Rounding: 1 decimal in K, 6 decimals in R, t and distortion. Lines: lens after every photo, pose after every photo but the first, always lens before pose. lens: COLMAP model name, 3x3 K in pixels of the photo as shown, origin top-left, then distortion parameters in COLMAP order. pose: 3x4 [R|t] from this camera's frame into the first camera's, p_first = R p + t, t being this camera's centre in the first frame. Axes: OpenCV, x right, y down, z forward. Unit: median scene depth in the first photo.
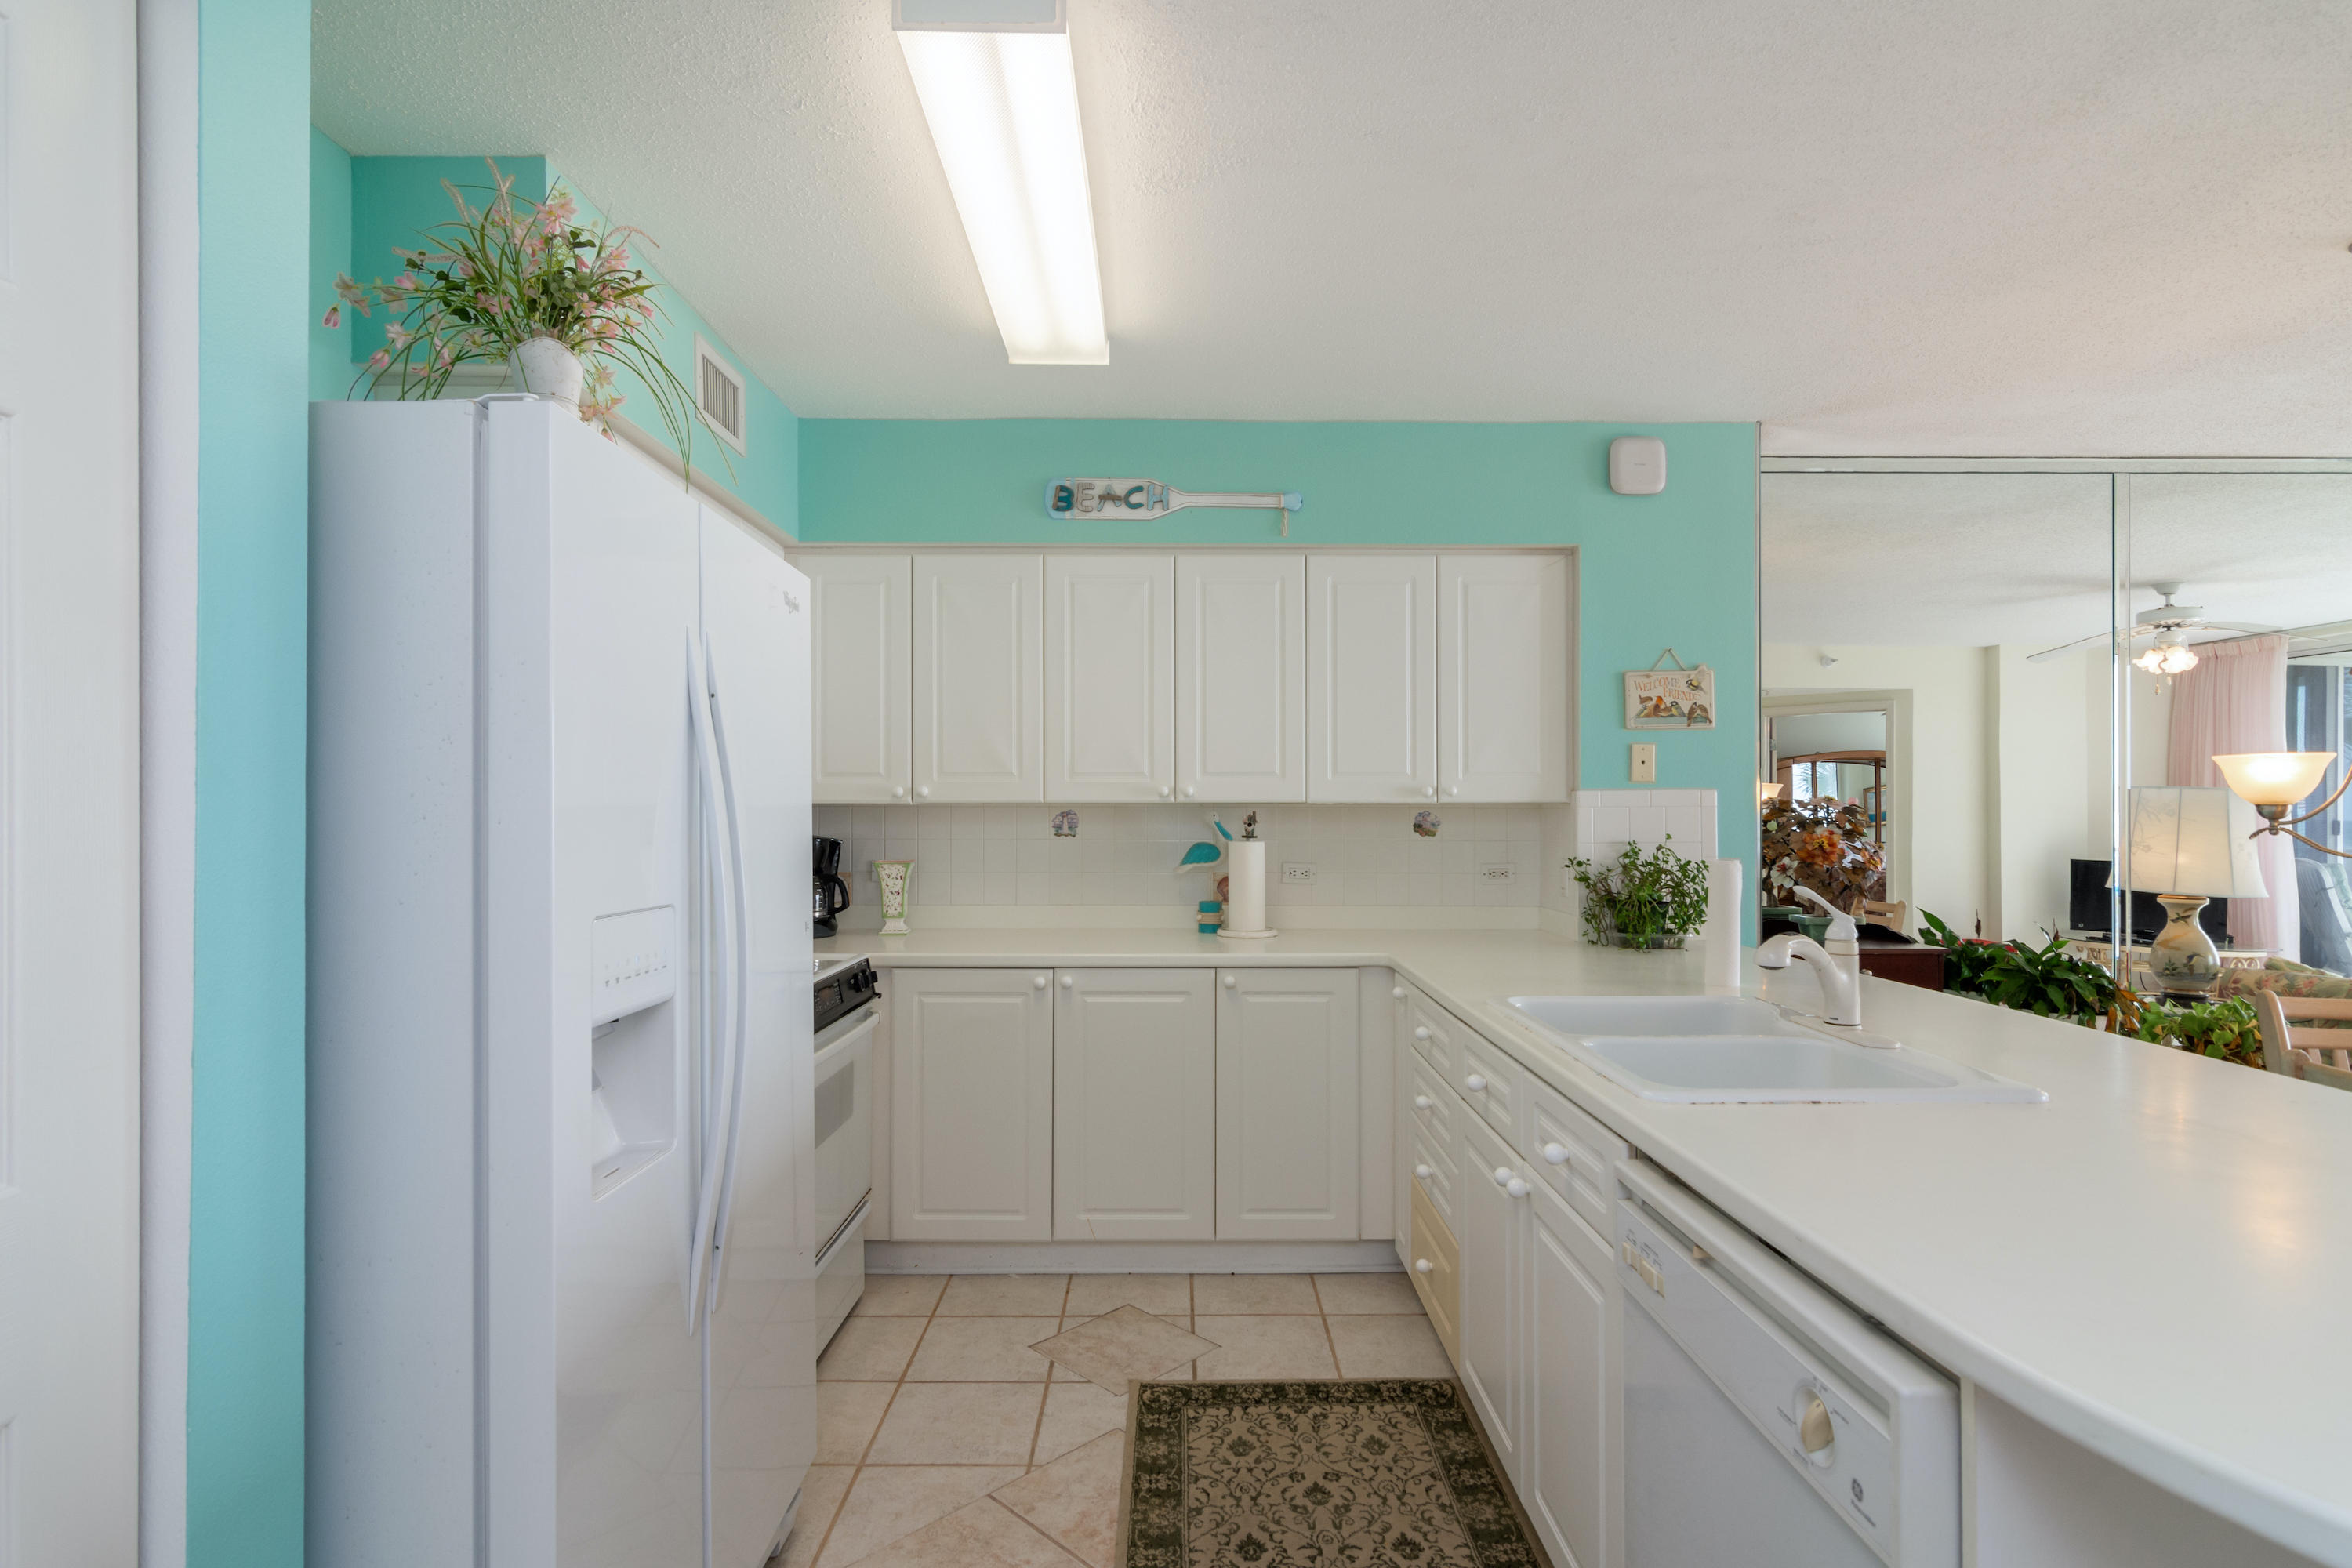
lens RADIAL K [[1147.2, 0, 1174.0], [0, 1147.2, 816.3], [0, 0, 1]] dist [0.000941, 0.000156]
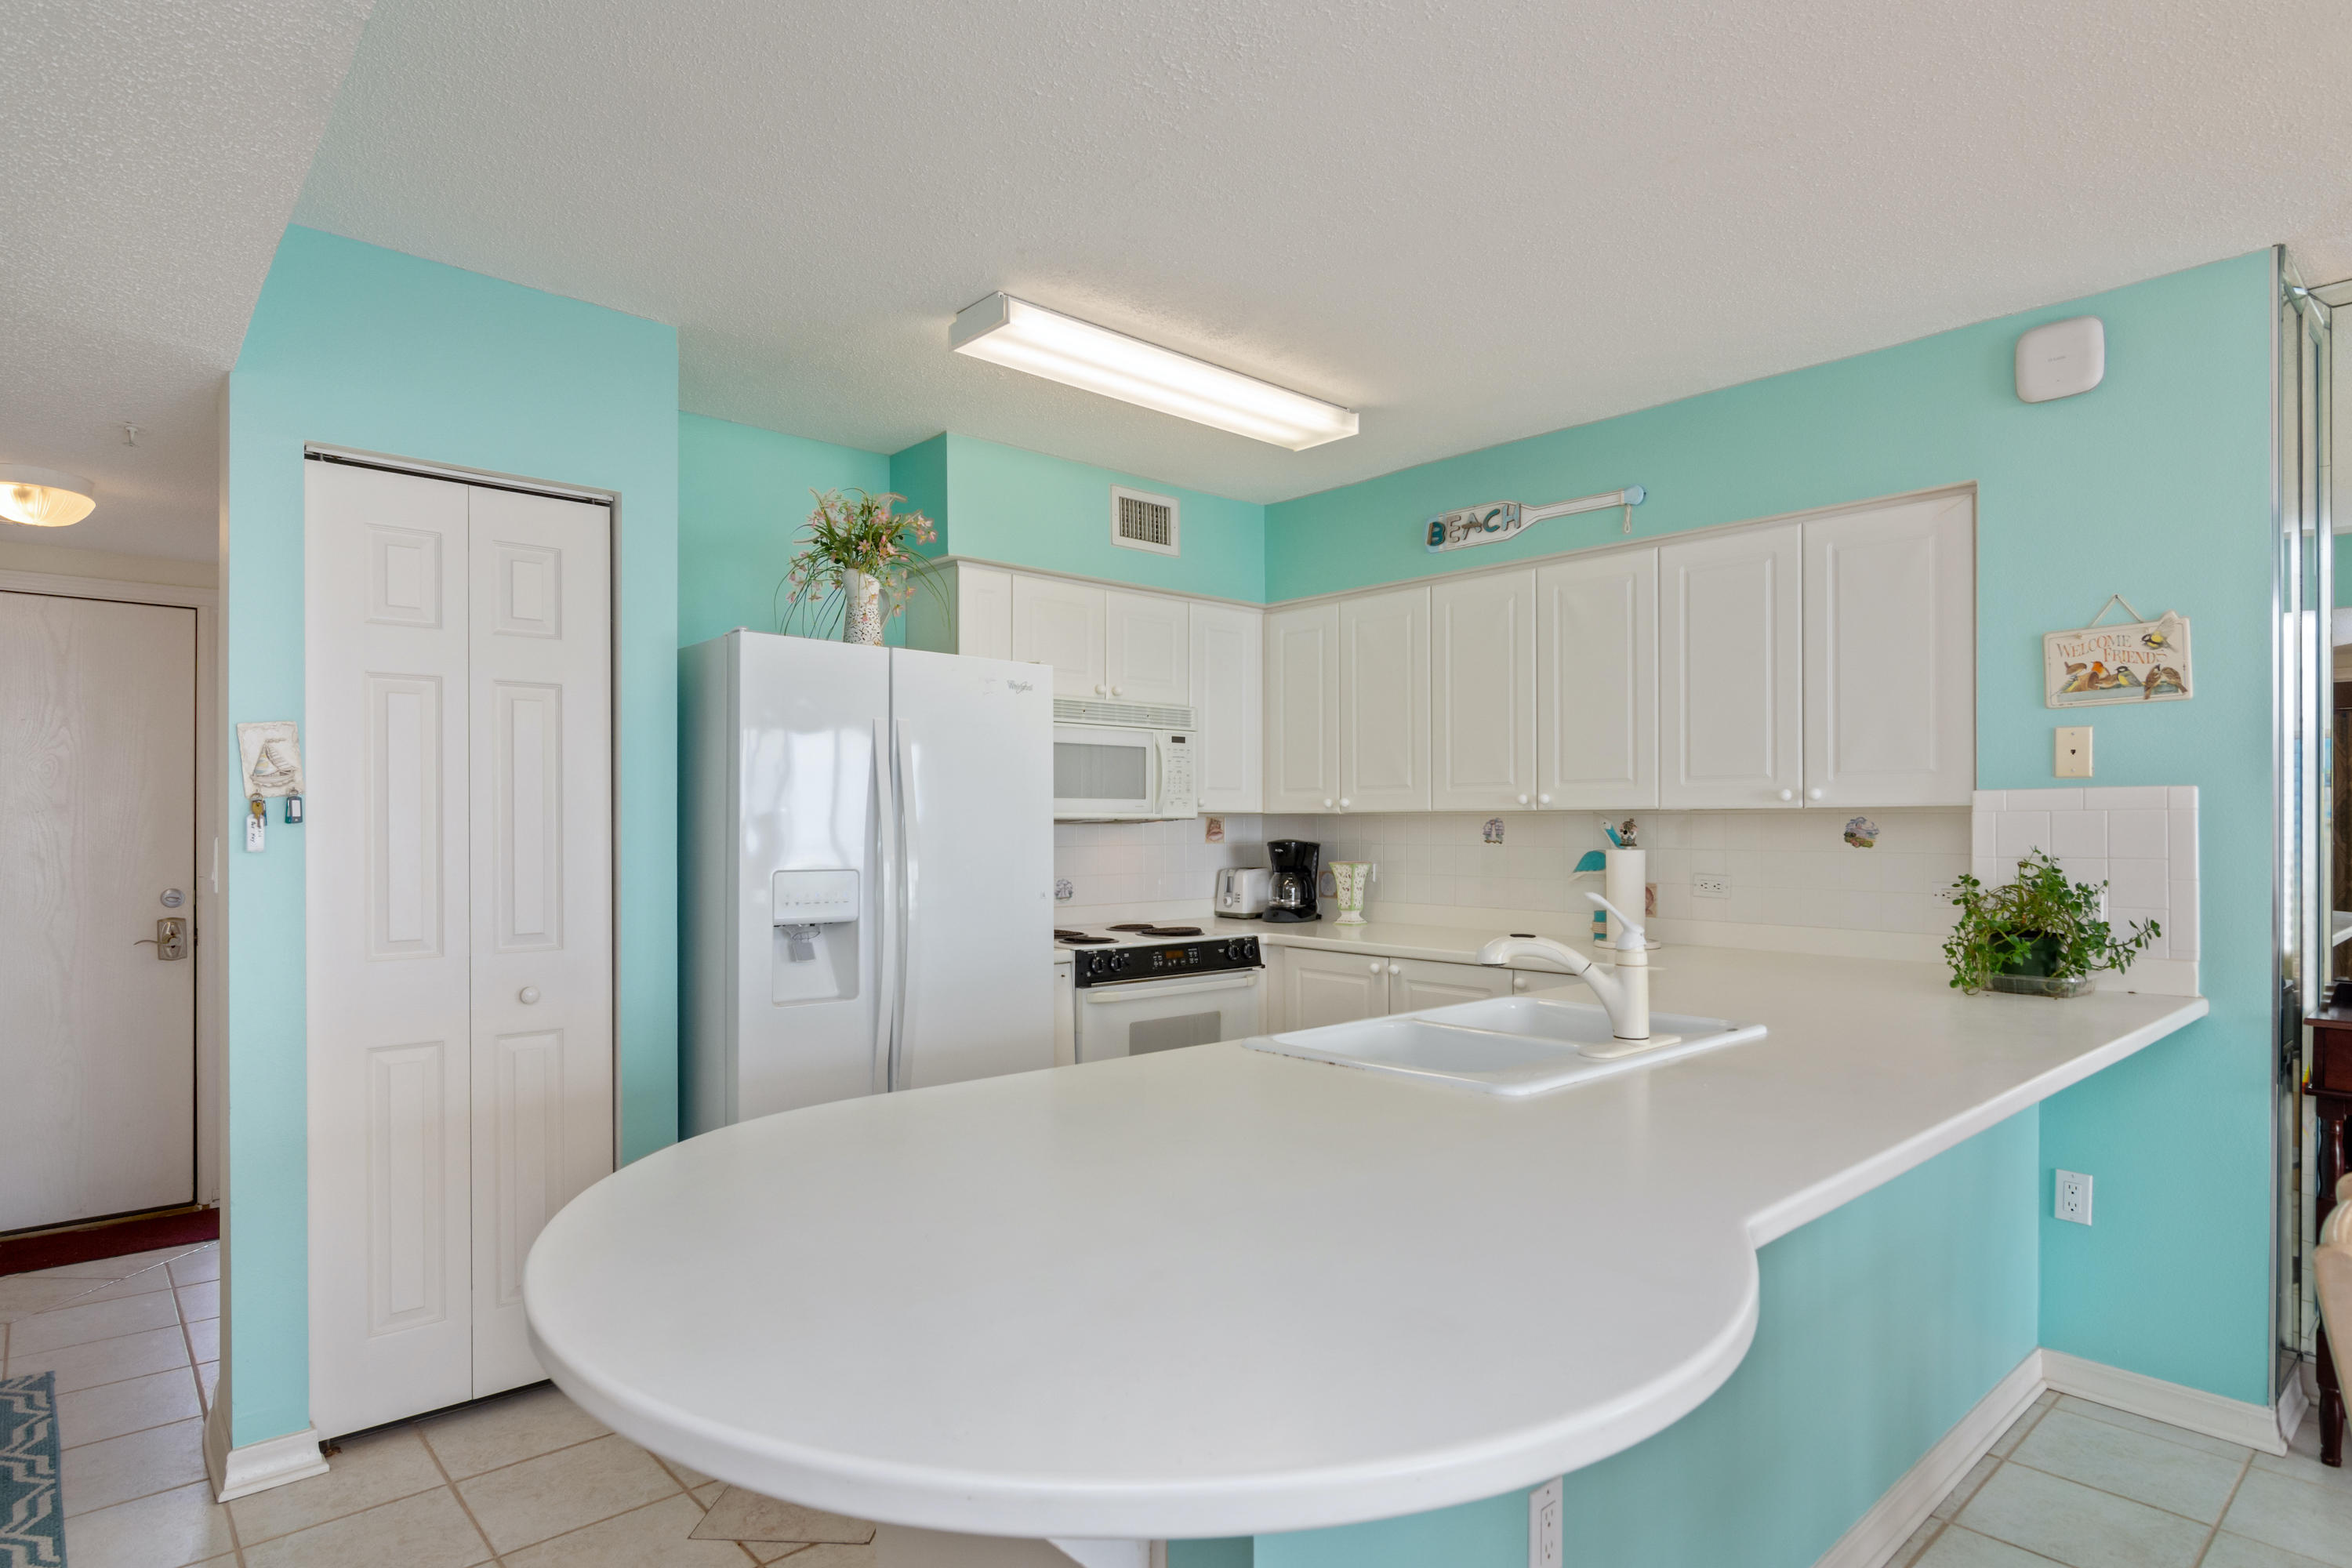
lens RADIAL K [[1263.7, 0, 1169.8], [0, 1263.7, 827.8], [0, 0, 1]] dist [0.000915, 0.000012]
pose [[0.662912, 0.001679, -0.748695, 0.637470], [0.000820, 0.999995, 0.002969, 0.000102], [0.748696, -0.002583, 0.662908, 0.008255]]
